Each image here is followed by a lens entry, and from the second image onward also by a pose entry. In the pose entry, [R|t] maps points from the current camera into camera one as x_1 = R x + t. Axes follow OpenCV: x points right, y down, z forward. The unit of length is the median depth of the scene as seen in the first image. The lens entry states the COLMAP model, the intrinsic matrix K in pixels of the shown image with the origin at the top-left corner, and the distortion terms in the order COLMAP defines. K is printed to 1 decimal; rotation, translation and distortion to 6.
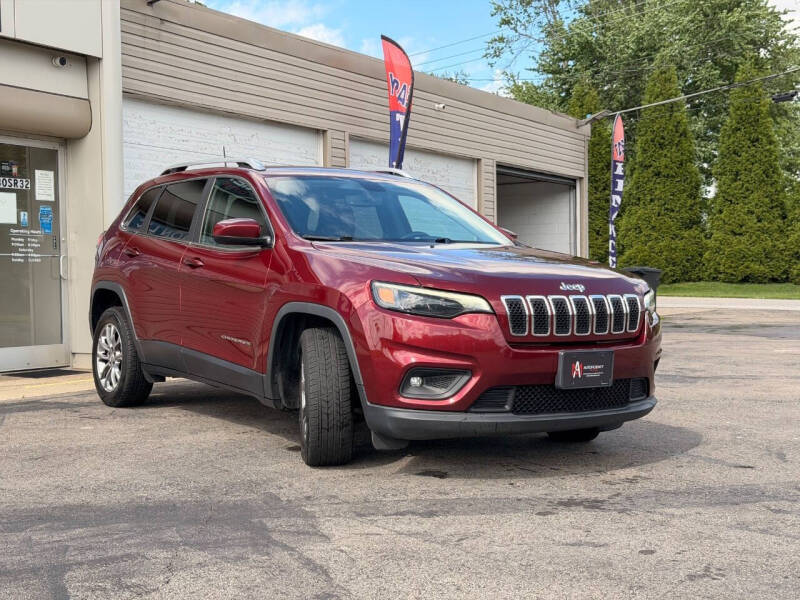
lens RADIAL K [[1093.7, 0, 400.0], [0, 1093.7, 300.0], [0, 0, 1]] dist [0.190901, -0.463361]
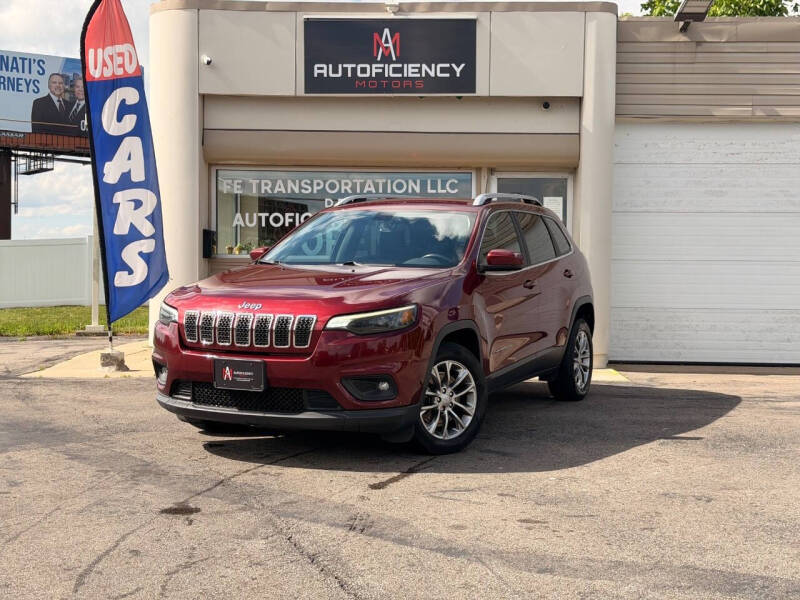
lens RADIAL K [[1094.9, 0, 406.4], [0, 1094.9, 312.5], [0, 0, 1]] dist [0.111993, -0.127100]
pose [[0.506618, 0.042657, -0.861115, 0.685292], [-0.033368, 0.998997, 0.029856, -0.024572], [0.861525, 0.013608, 0.507533, 0.291900]]
